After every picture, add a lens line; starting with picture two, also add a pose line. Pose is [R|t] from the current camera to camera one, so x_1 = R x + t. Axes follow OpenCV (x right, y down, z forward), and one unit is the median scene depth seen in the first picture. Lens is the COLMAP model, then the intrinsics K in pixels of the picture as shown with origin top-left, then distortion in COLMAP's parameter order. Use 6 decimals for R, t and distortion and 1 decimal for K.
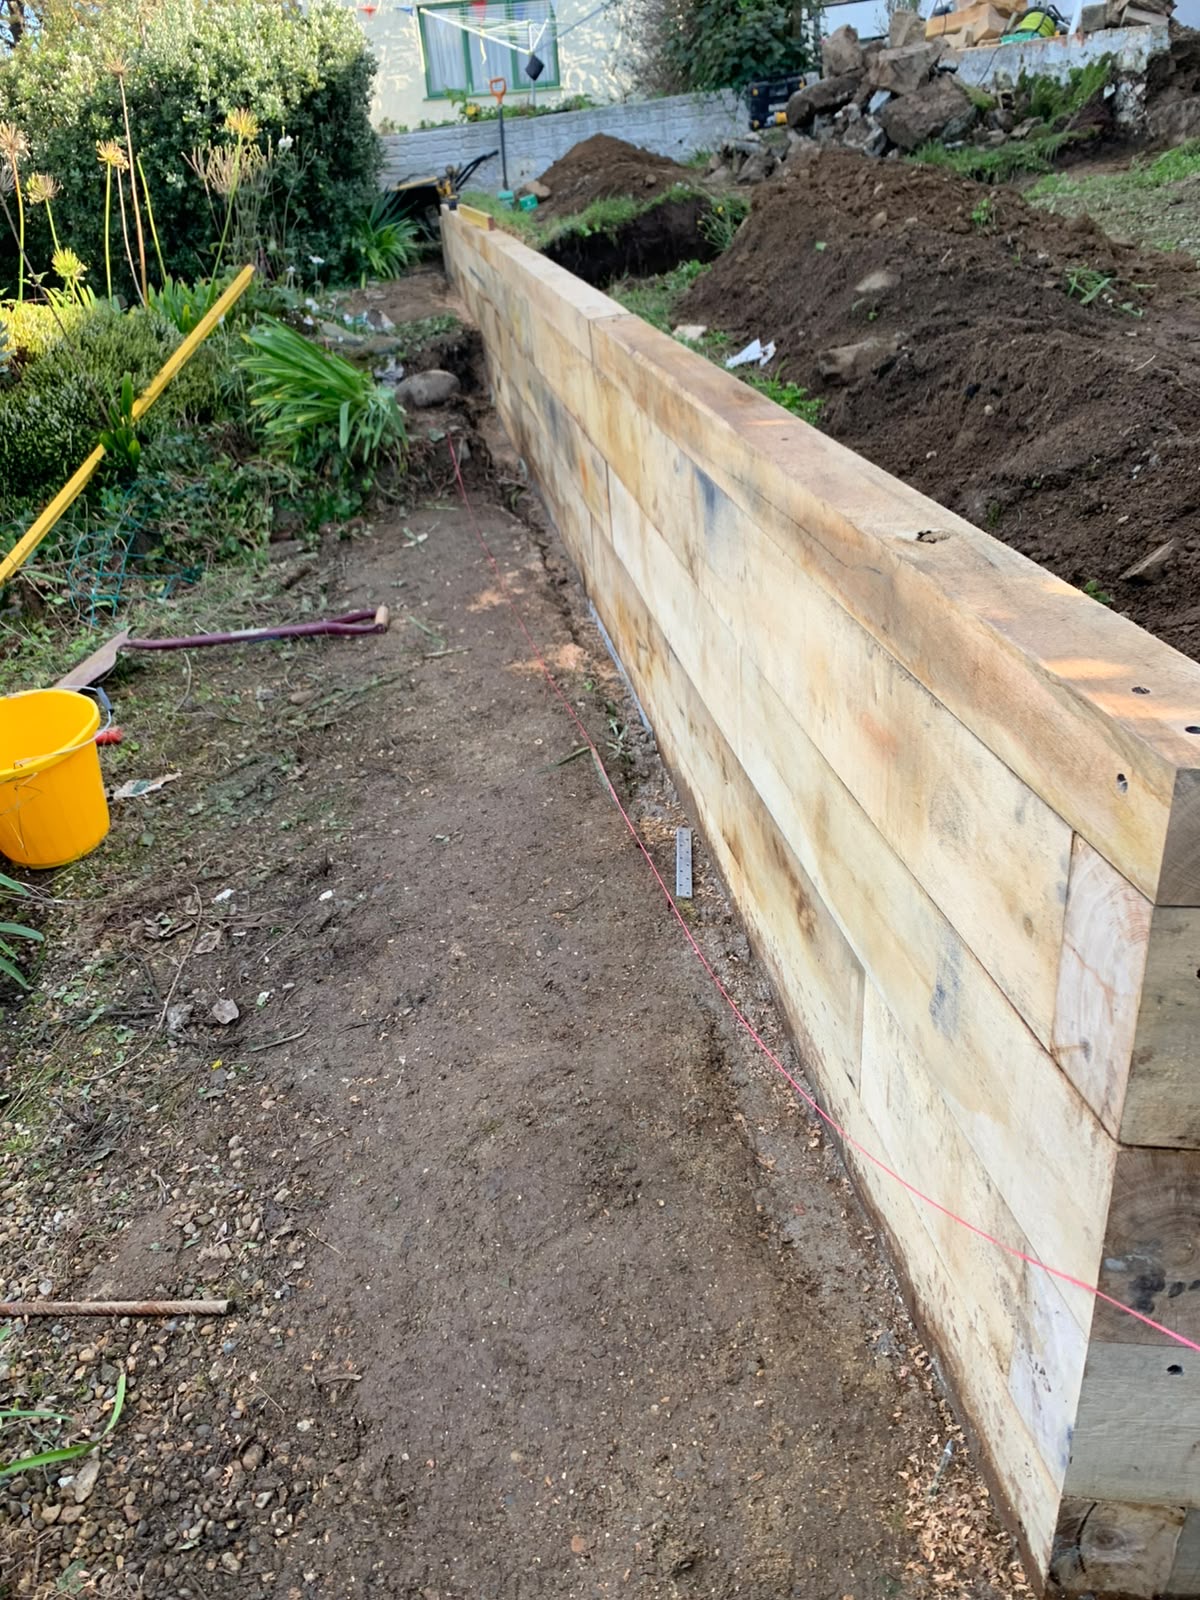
lens RADIAL K [[1220.4, 0, 583.7], [0, 1220.4, 825.5], [0, 0, 1]] dist [-0.019776, 0.019840]
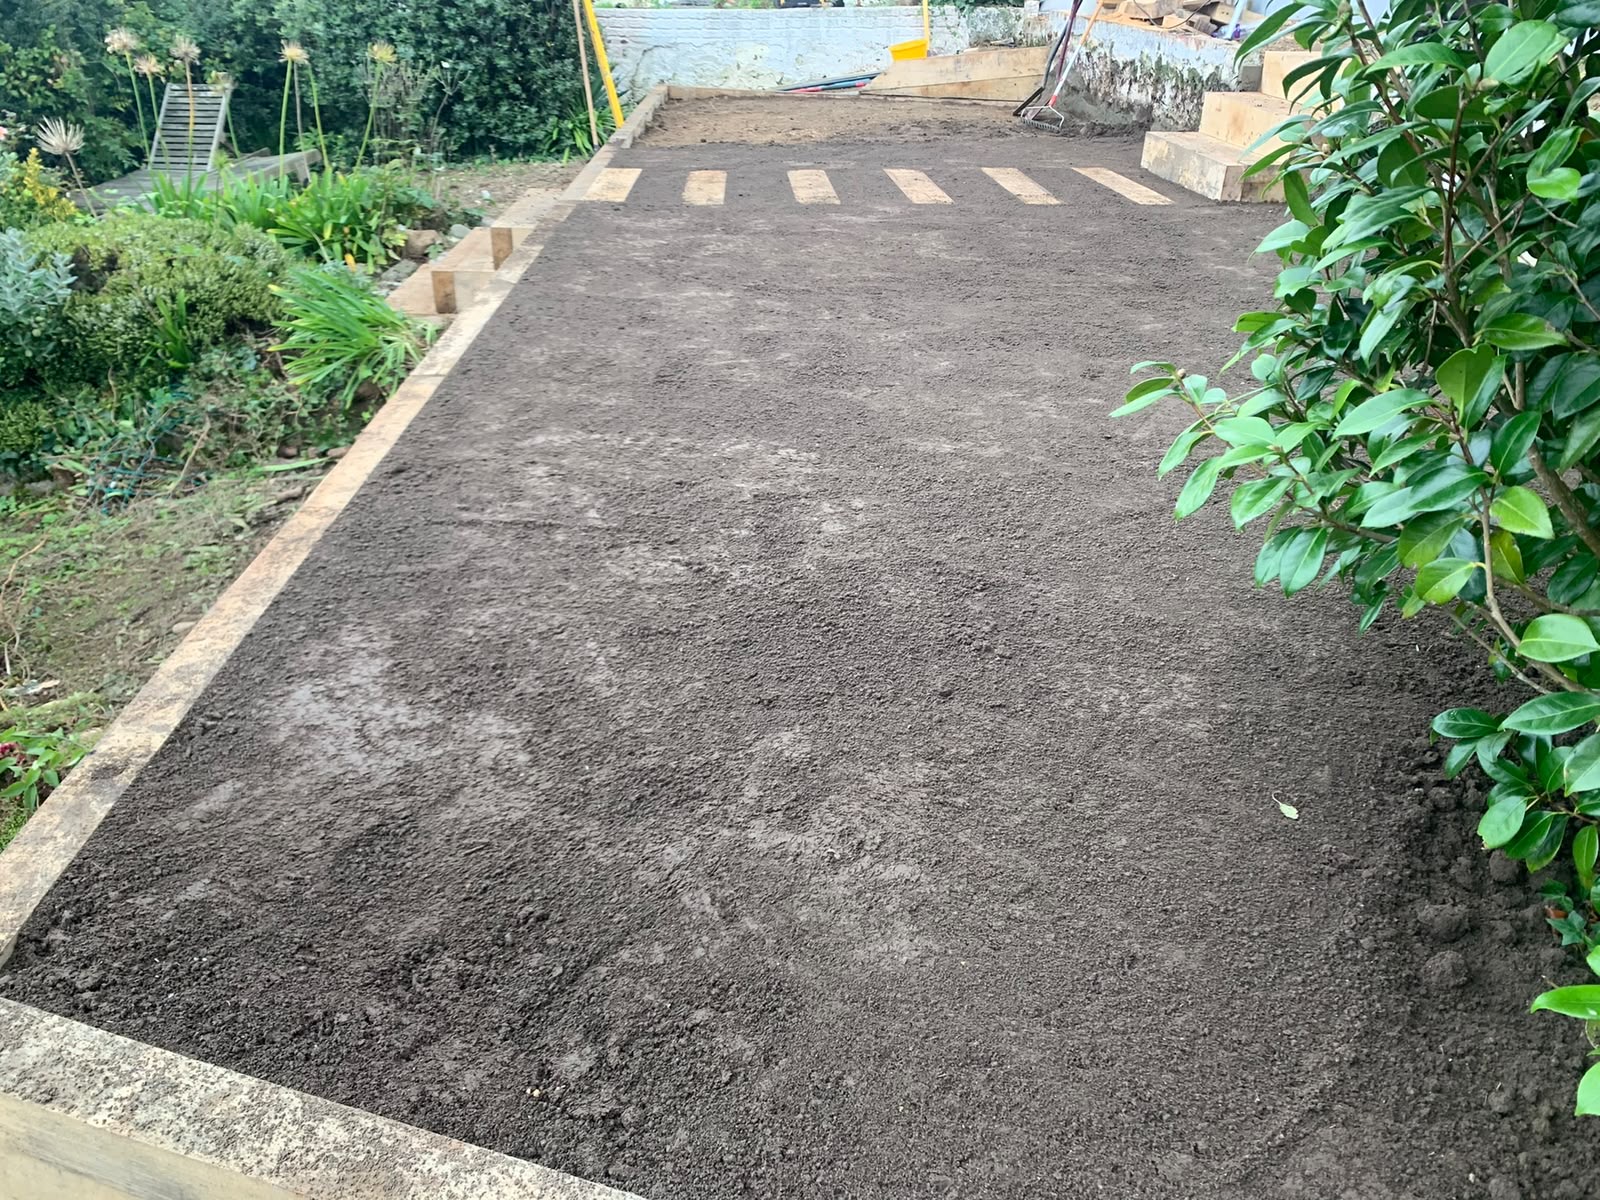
lens RADIAL K [[1220.4, 0, 796.8], [0, 1220.4, 600.9], [0, 0, 1]] dist [-0.019776, 0.019840]
pose [[0.985454, 0.151349, -0.077286, 0.198744], [-0.152333, 0.988305, -0.006960, -0.093031], [0.075329, 0.018632, 0.996985, -0.072267]]
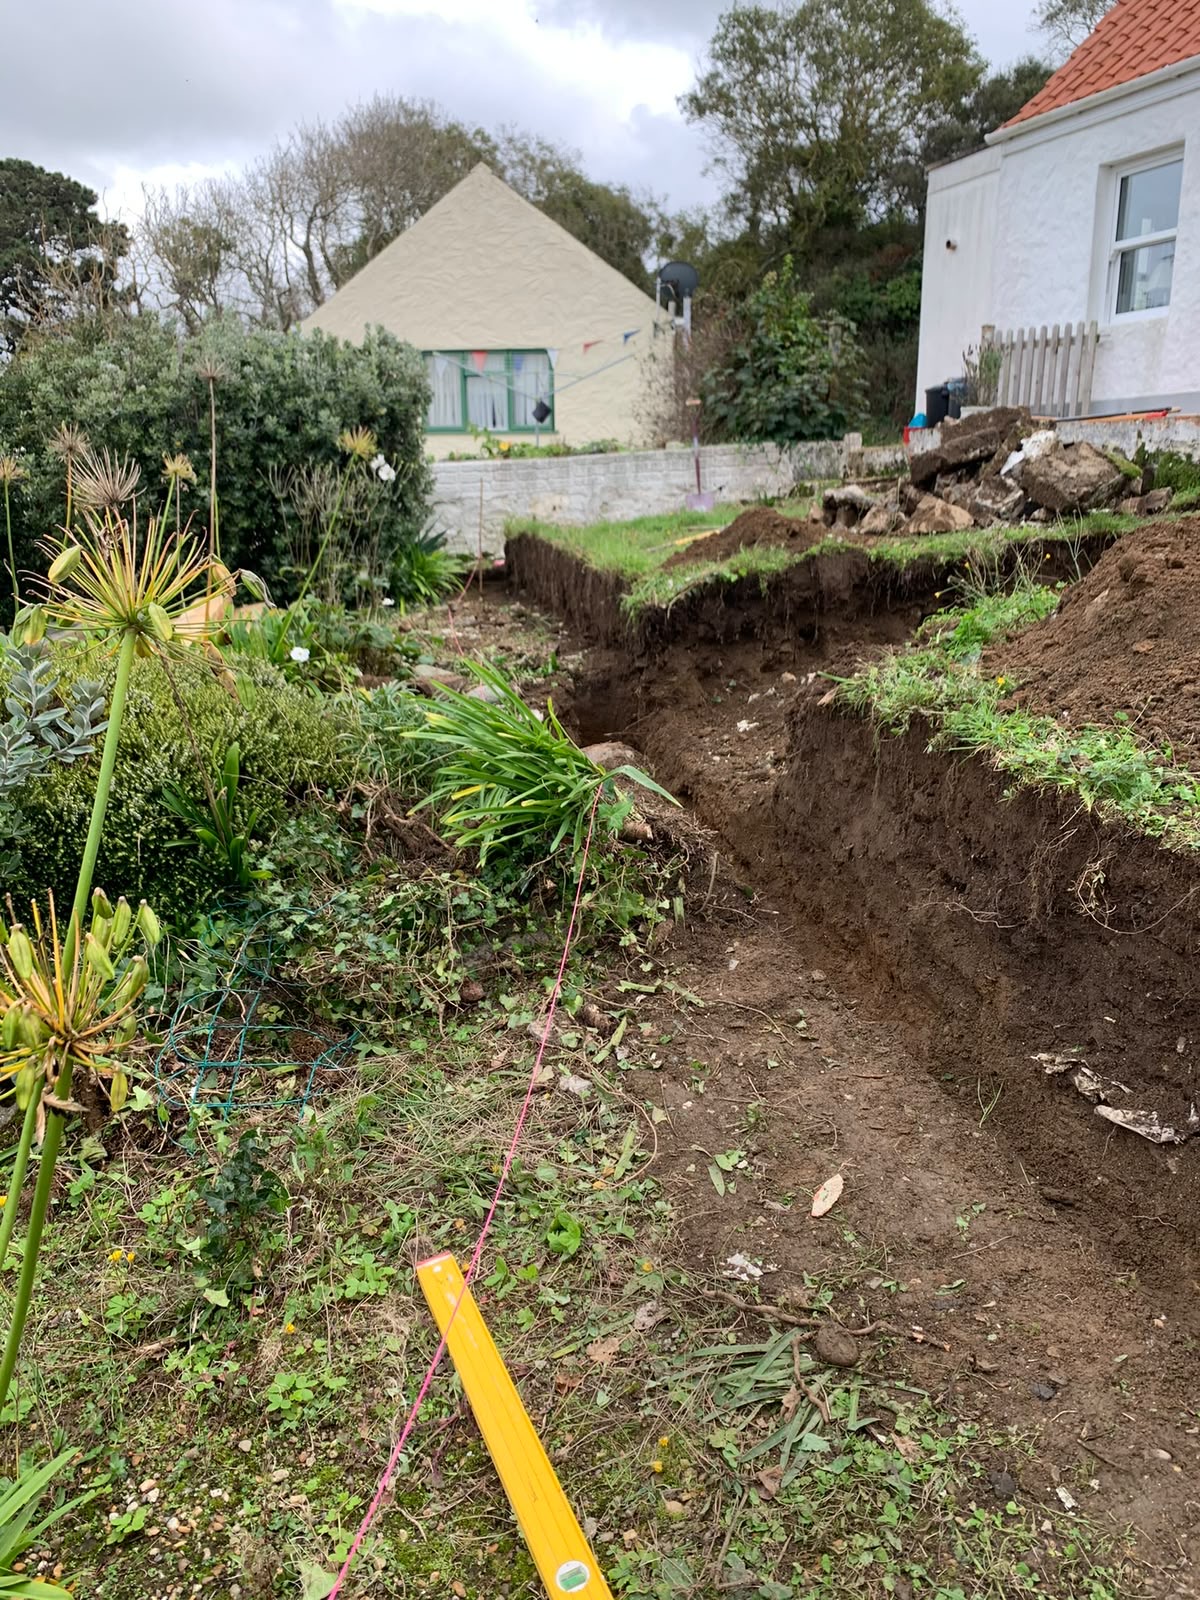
lens RADIAL K [[1220.4, 0, 595.5], [0, 1220.4, 803.8], [0, 0, 1]] dist [-0.019776, 0.019840]
pose [[0.995083, 0.036262, 0.092169, -0.140941], [-0.011886, 0.967565, -0.252343, -0.098269], [-0.098330, 0.250006, 0.963238, 0.185030]]
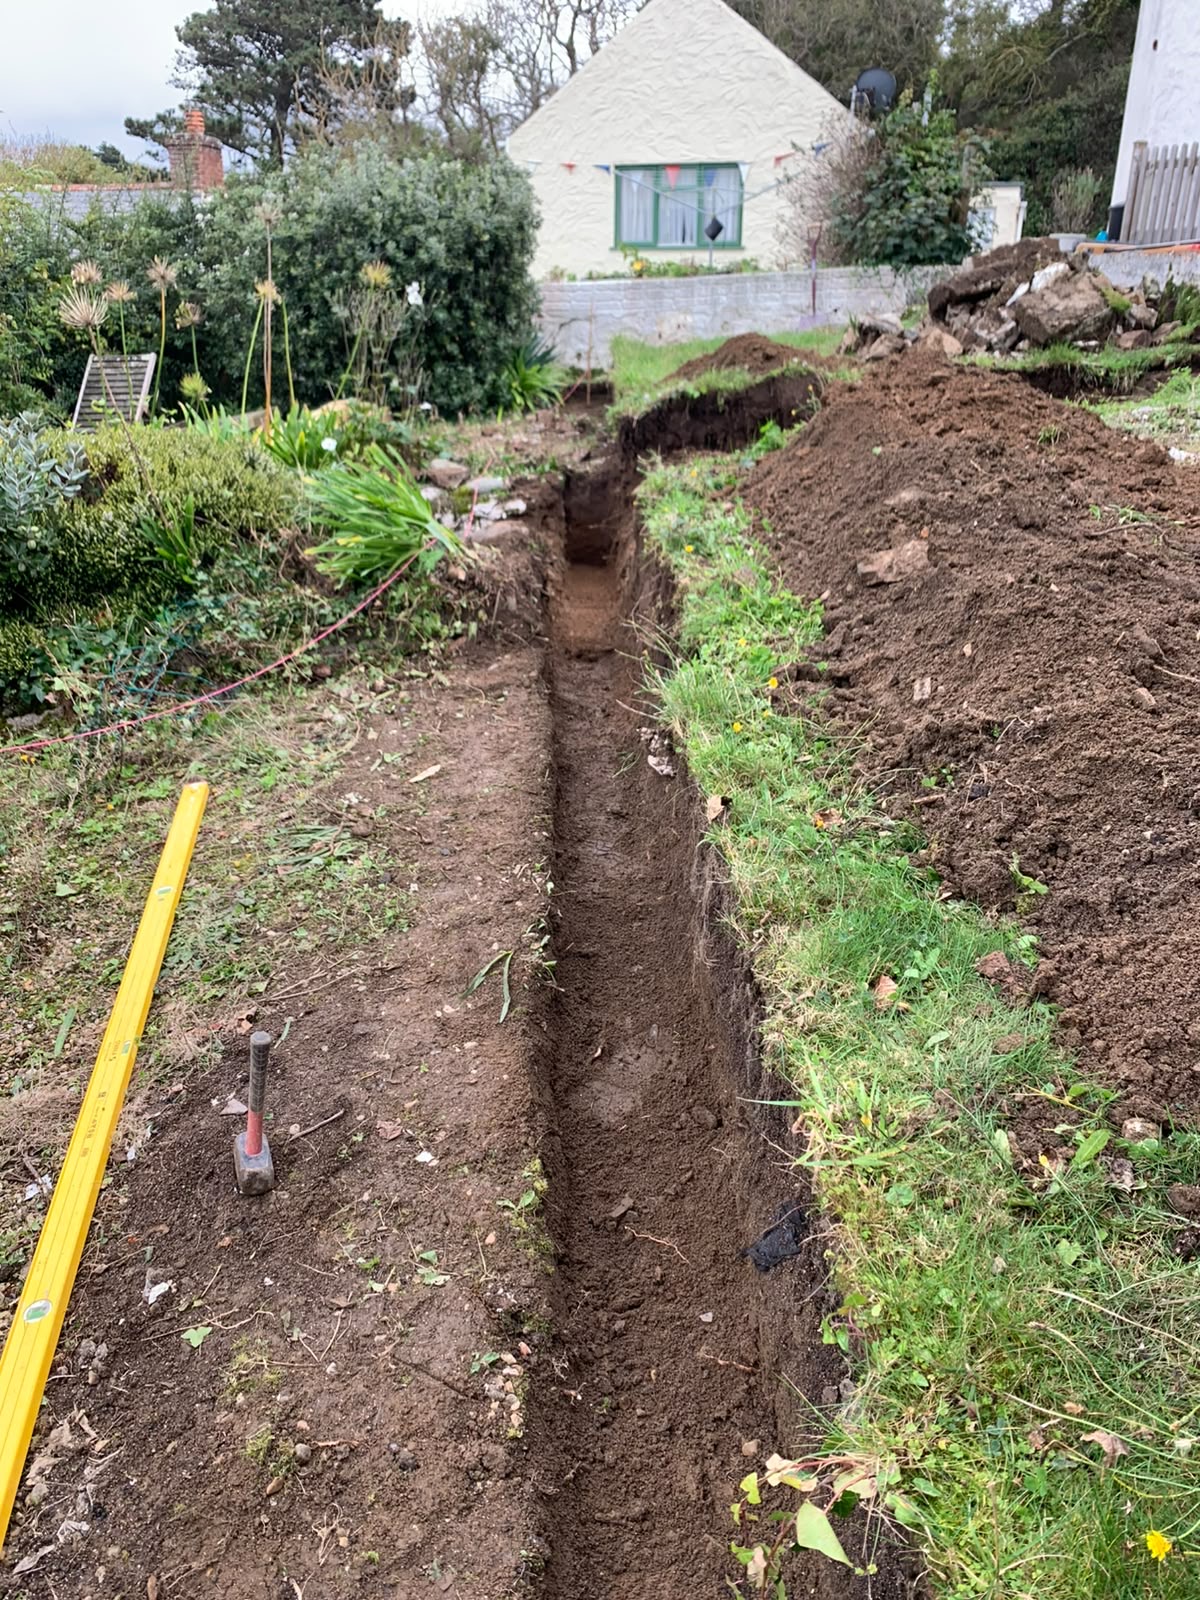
lens RADIAL K [[1220.4, 0, 587.7], [0, 1220.4, 796.6], [0, 0, 1]] dist [-0.019776, 0.019840]
pose [[0.985884, 0.124713, -0.111712, 0.055237], [-0.136423, 0.985160, -0.104160, -0.035477], [0.097064, 0.117930, 0.988267, 0.023921]]
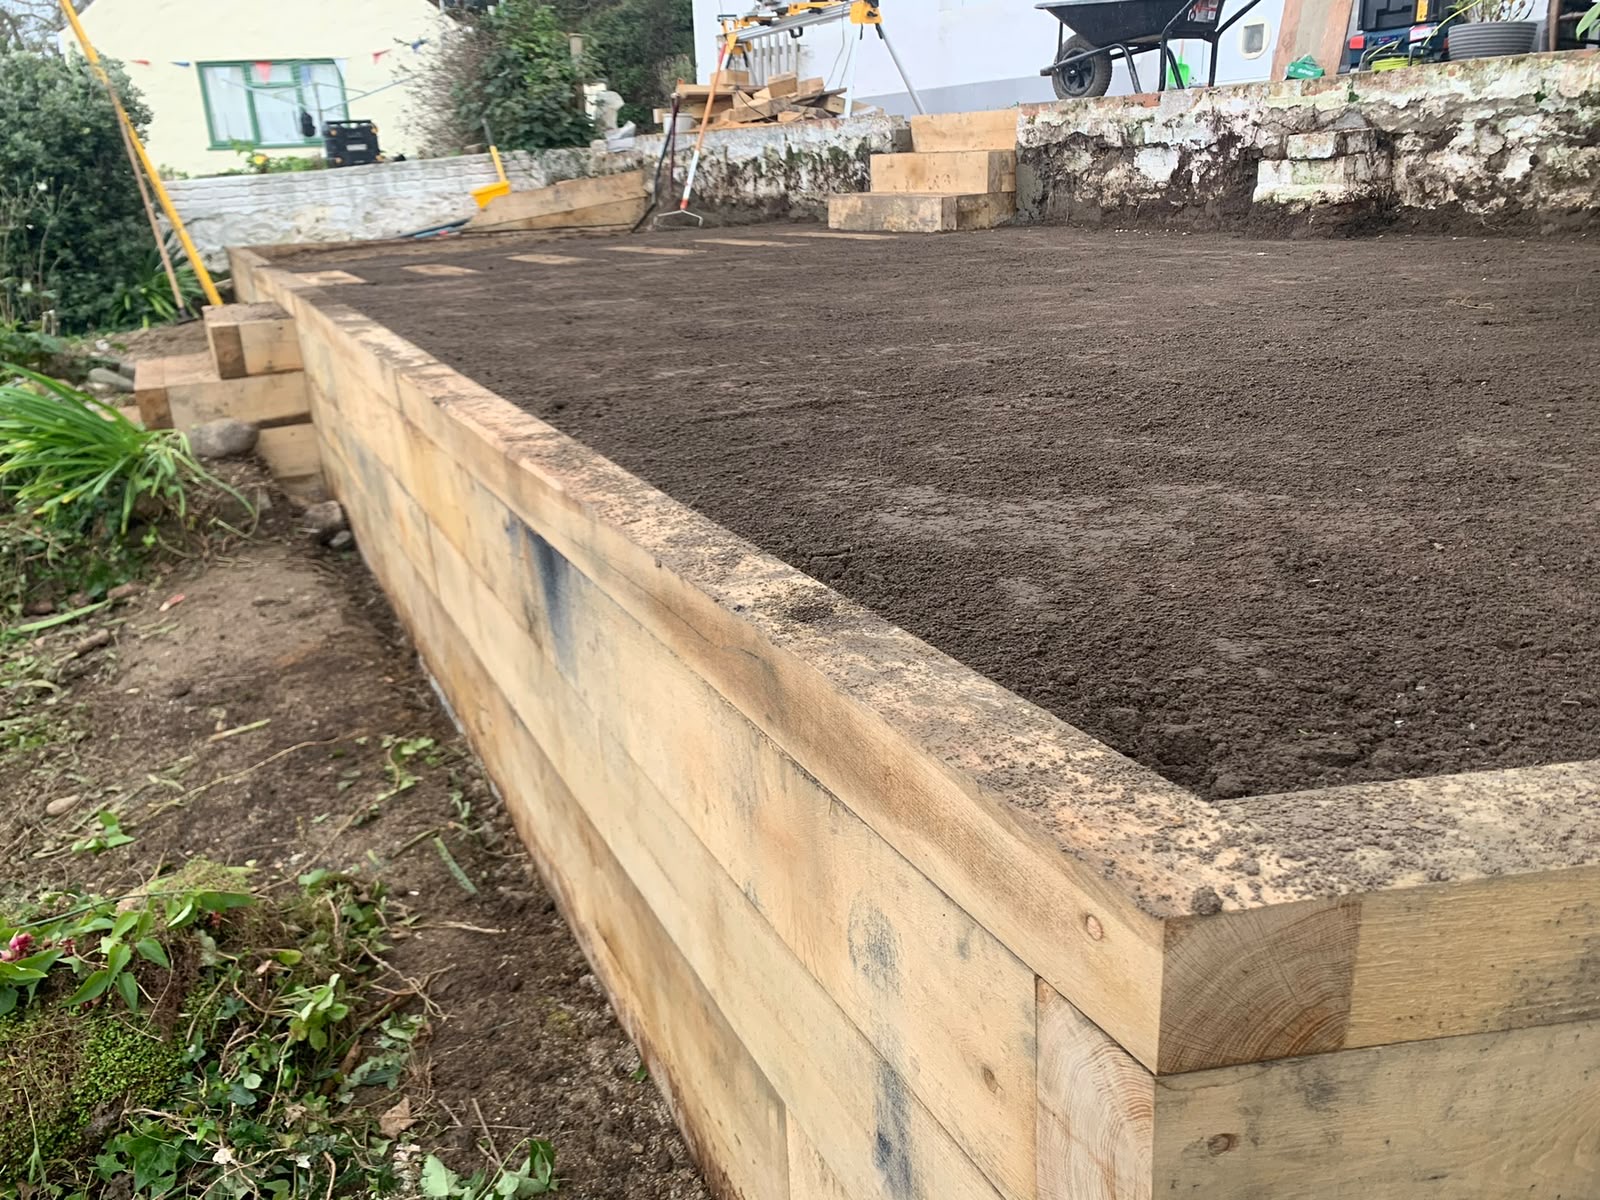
lens RADIAL K [[1220.4, 0, 799.7], [0, 1220.4, 603.5], [0, 0, 1]] dist [-0.019776, 0.019840]
pose [[0.950486, -0.071268, 0.302485, 0.001401], [0.127540, 0.977058, -0.170561, -0.015279], [-0.283390, 0.200695, 0.937769, 0.026863]]
